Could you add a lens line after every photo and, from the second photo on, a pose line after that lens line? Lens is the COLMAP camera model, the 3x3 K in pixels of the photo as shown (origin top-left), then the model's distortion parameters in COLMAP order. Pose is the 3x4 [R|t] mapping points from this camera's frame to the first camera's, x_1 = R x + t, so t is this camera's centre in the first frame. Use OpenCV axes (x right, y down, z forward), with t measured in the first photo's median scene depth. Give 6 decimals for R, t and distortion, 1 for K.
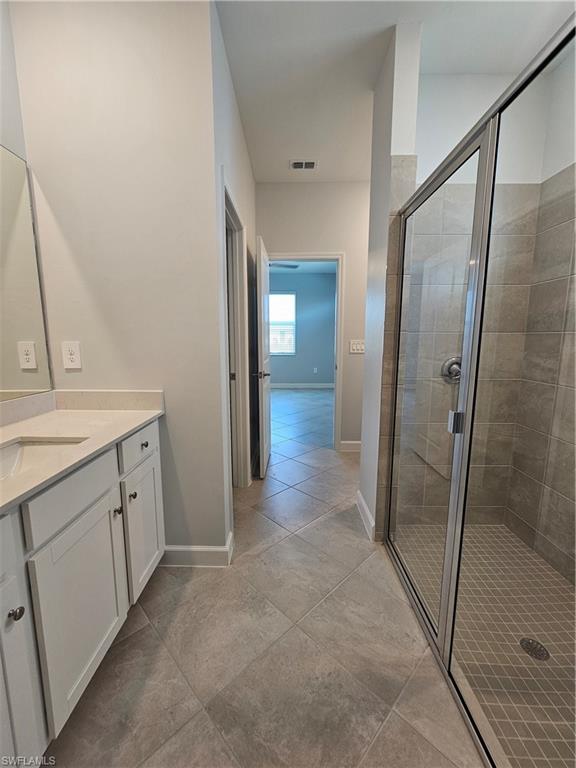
lens RADIAL K [[315.0, 0, 288.0], [0, 315.0, 384.0], [0, 0, 1]] dist [-0.002185, -0.000286]
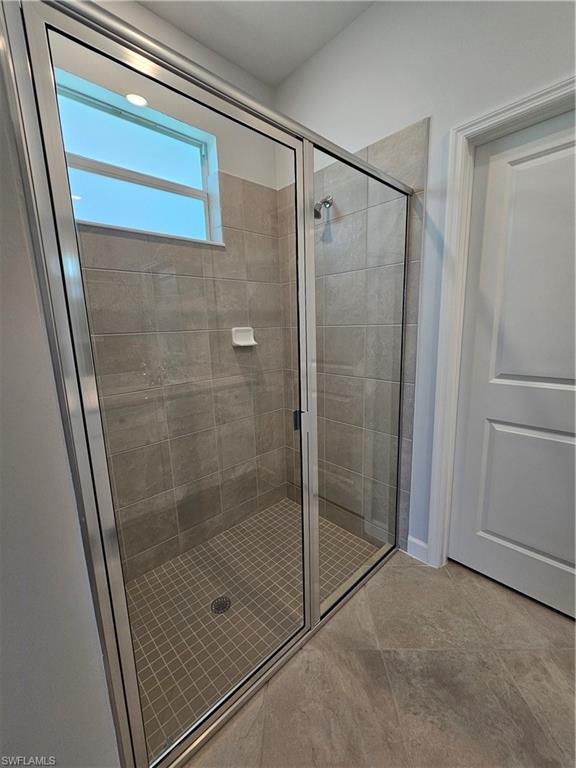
lens RADIAL K [[315.0, 0, 288.0], [0, 315.0, 384.0], [0, 0, 1]] dist [-0.002185, -0.000286]
pose [[-0.686143, -0.122318, 0.717110, -0.144968], [0.127316, 0.950358, 0.283921, -0.276204], [-0.716240, 0.286110, -0.636508, 1.550591]]
